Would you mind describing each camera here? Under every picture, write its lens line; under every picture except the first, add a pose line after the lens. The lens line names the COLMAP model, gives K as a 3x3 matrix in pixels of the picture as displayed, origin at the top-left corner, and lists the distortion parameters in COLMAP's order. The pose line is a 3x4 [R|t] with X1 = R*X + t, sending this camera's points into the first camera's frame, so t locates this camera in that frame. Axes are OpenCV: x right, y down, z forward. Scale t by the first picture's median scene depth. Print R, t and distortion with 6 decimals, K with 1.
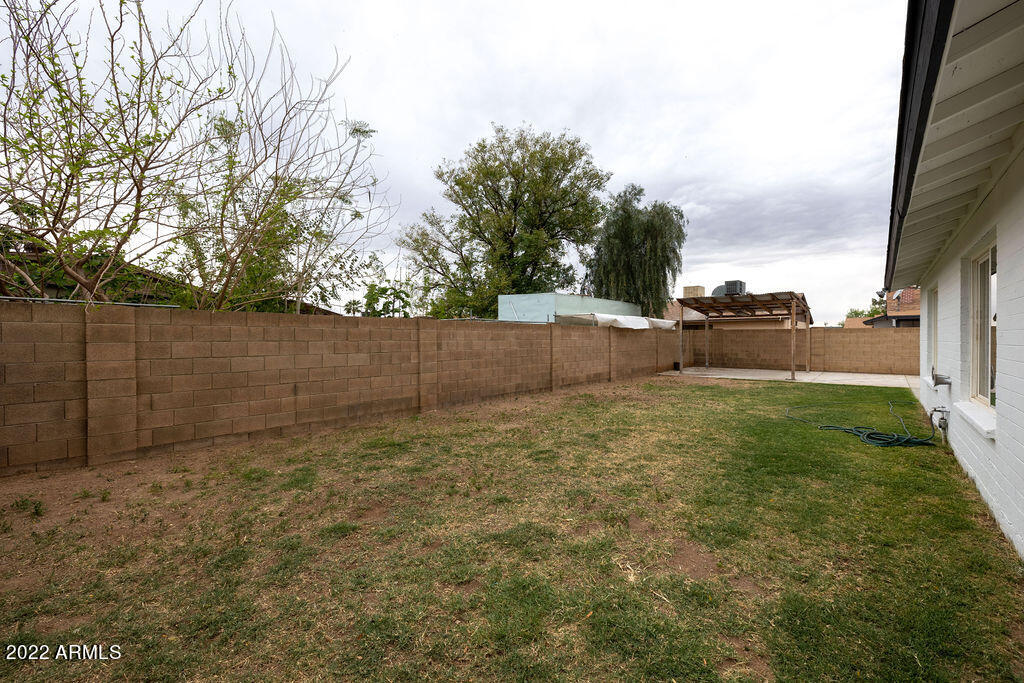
lens RADIAL K [[432.1, 0, 509.9], [0, 432.1, 340.6], [0, 0, 1]] dist [-0.001239, 0.001601]
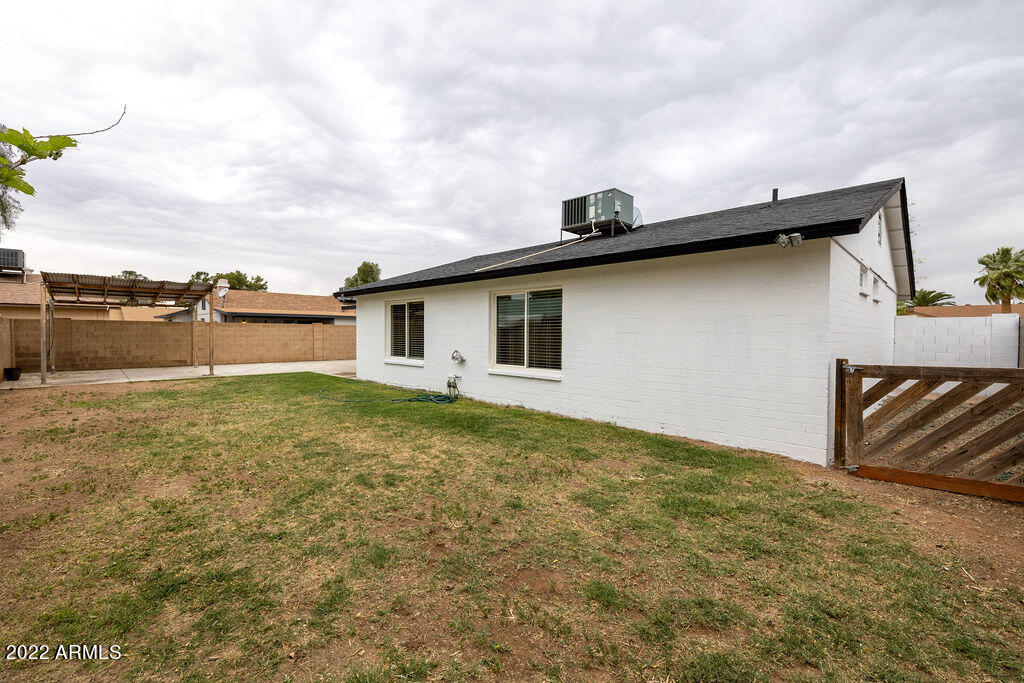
lens RADIAL K [[432.1, 0, 509.8], [0, 432.1, 338.5], [0, 0, 1]] dist [-0.001239, 0.001601]
pose [[0.073838, -0.011738, 0.997201, -0.688593], [-0.001658, 0.999928, 0.011893, -0.010704], [-0.997269, -0.002532, 0.073813, 0.665439]]
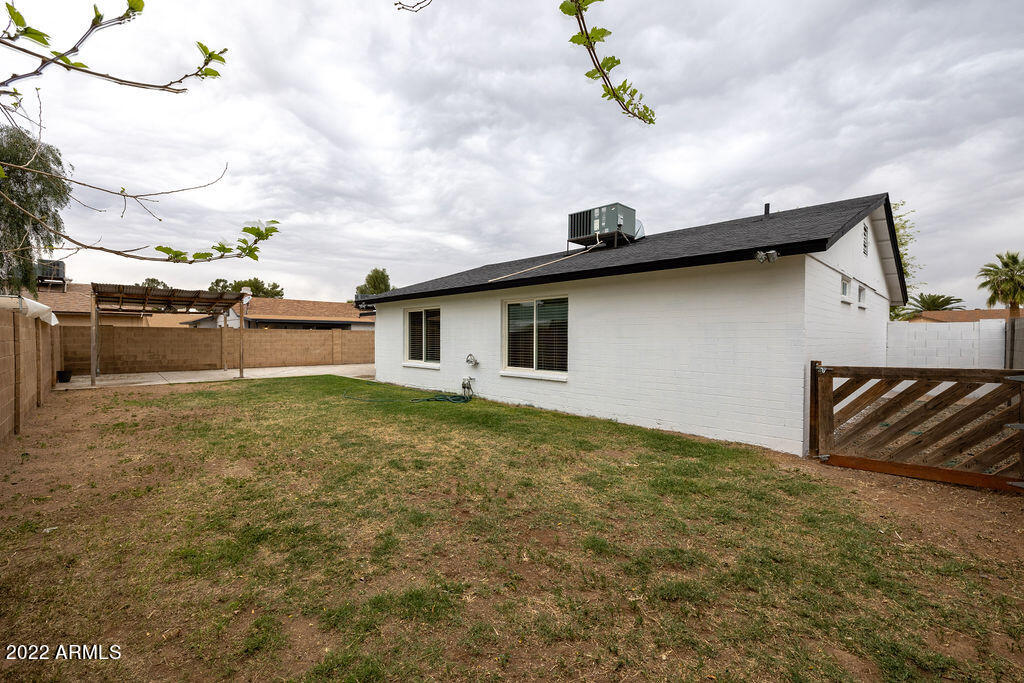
lens RADIAL K [[432.1, 0, 509.4], [0, 432.1, 340.1], [0, 0, 1]] dist [-0.001239, 0.001601]
pose [[0.094163, -0.004405, 0.995547, -0.816851], [-0.000201, 0.999990, 0.004444, -0.011836], [-0.995557, -0.000619, 0.094161, 0.662577]]
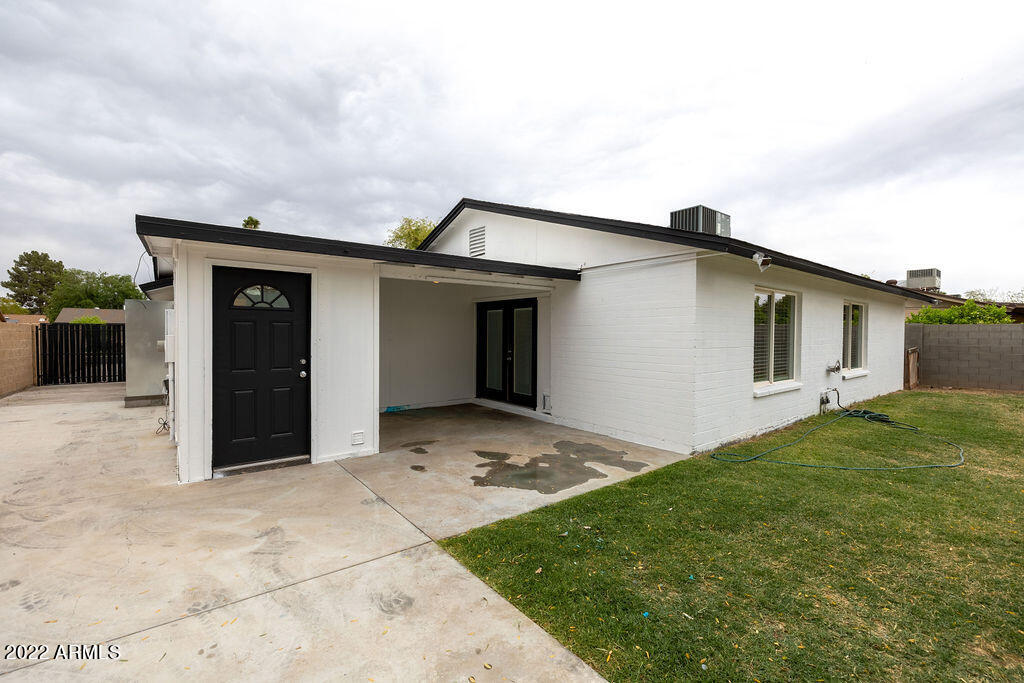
lens RADIAL K [[432.1, 0, 512.3], [0, 432.1, 342.3], [0, 0, 1]] dist [-0.001239, 0.001601]
pose [[-0.980415, -0.003914, 0.196903, 1.766872], [0.000180, 0.999784, 0.020770, -0.036387], [-0.196942, 0.020399, -0.980203, 2.669290]]
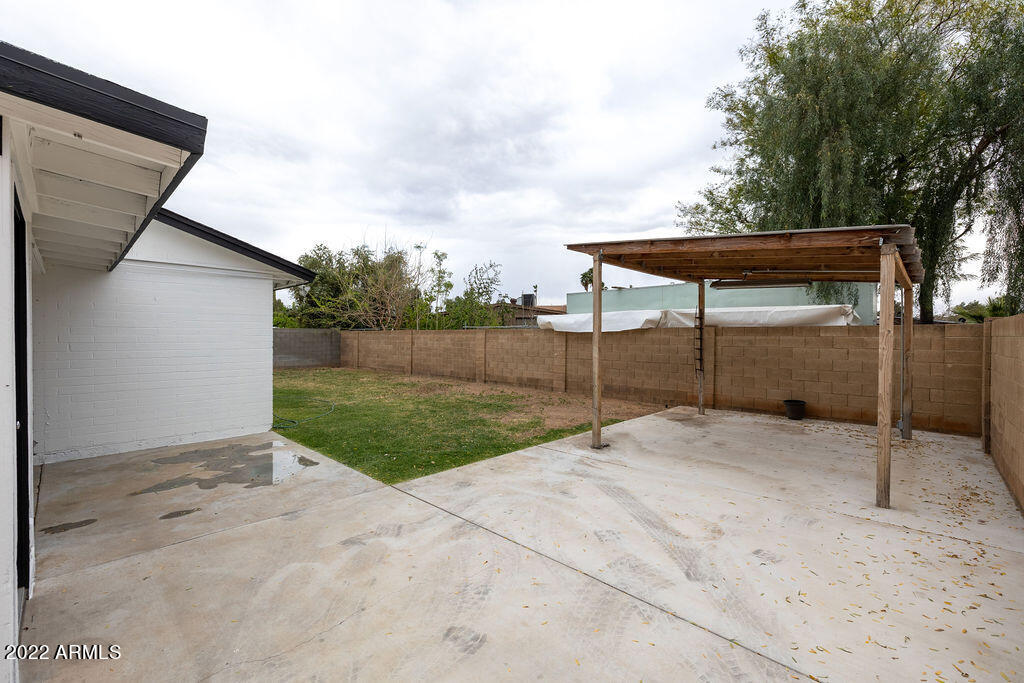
lens RADIAL K [[432.1, 0, 507.0], [0, 432.1, 344.2], [0, 0, 1]] dist [-0.001239, 0.001601]
pose [[-0.063339, 0.021543, -0.997760, 2.760658], [-0.007260, 0.999731, 0.022046, -0.046606], [0.997966, 0.008640, -0.063165, 2.404993]]
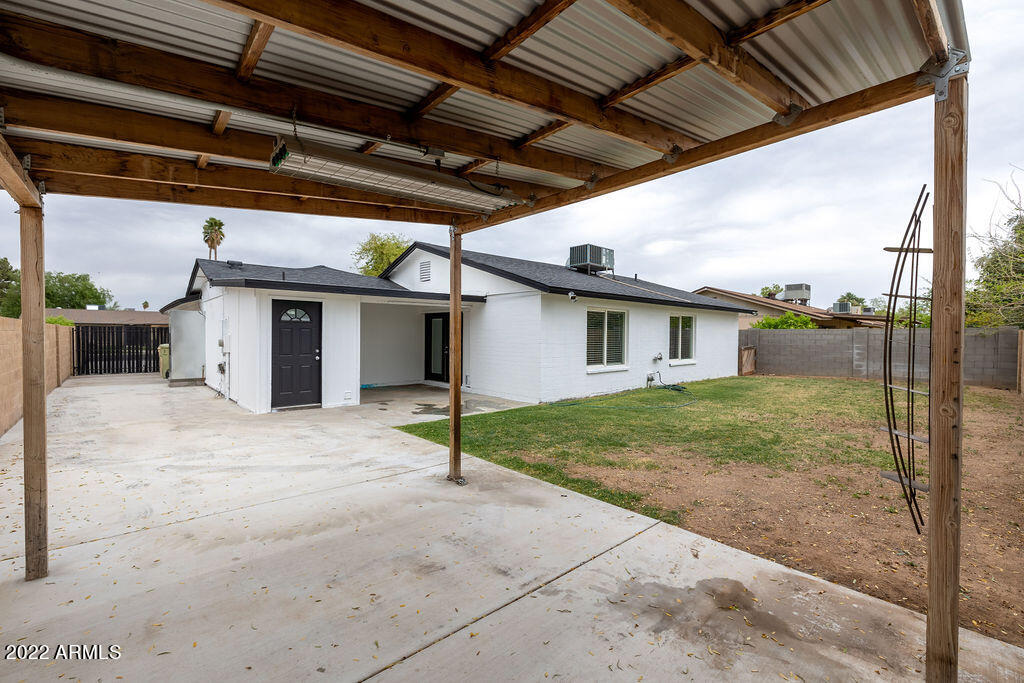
lens RADIAL K [[432.1, 0, 511.7], [0, 432.1, 341.7], [0, 0, 1]] dist [-0.001239, 0.001601]
pose [[-0.992304, -0.004886, 0.123732, 1.458497], [-0.002676, 0.999834, 0.018021, -0.043125], [-0.123800, 0.017551, -0.992152, 3.370081]]
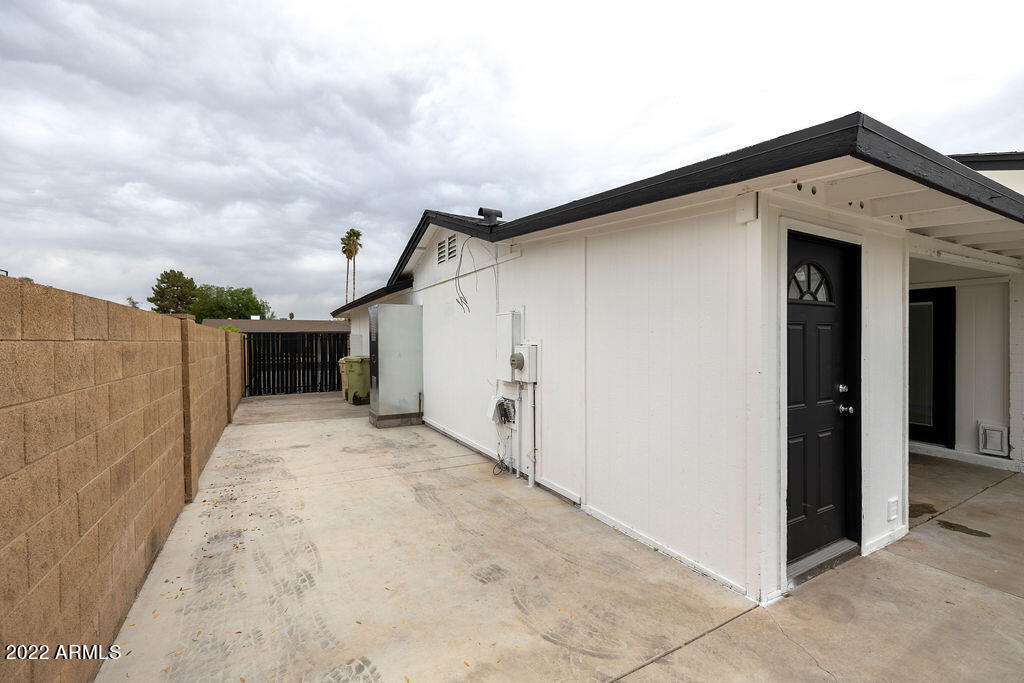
lens RADIAL K [[432.1, 0, 511.7], [0, 432.1, 340.6], [0, 0, 1]] dist [-0.001239, 0.001601]
pose [[-0.937810, 0.007987, 0.347058, 2.570231], [0.010656, 0.999927, 0.005782, -0.046610], [-0.346986, 0.009120, -0.937826, 2.544059]]
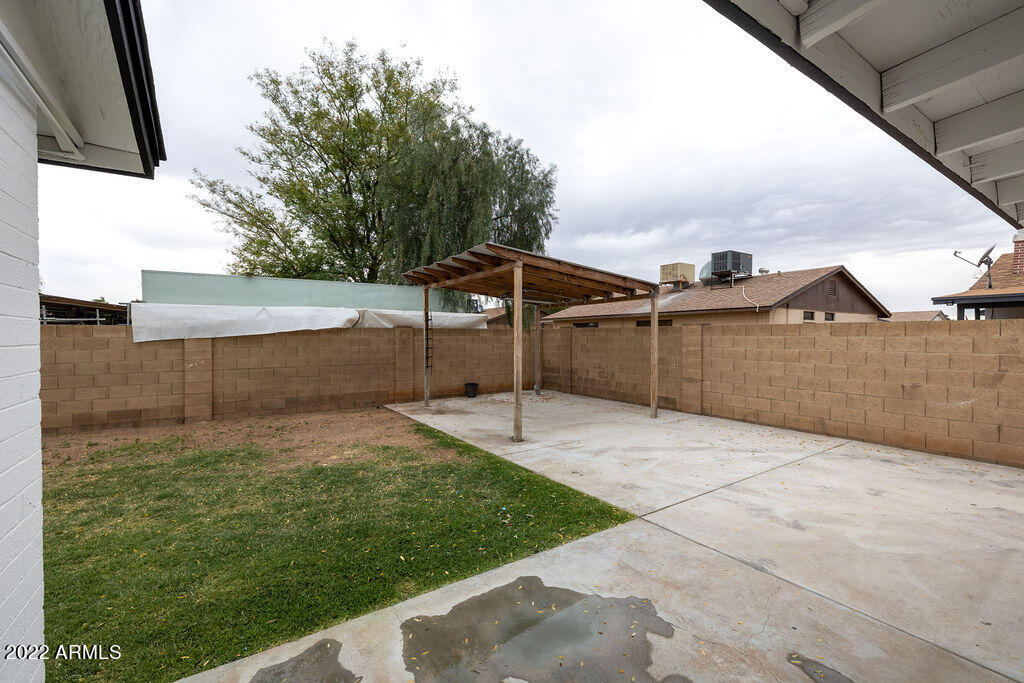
lens RADIAL K [[432.1, 0, 514.2], [0, 432.1, 338.2], [0, 0, 1]] dist [-0.001239, 0.001601]
pose [[0.963524, 0.003945, -0.267594, 1.969578], [-0.003333, 0.999991, 0.002743, -0.044893], [0.267602, -0.001751, 0.963528, 1.437198]]
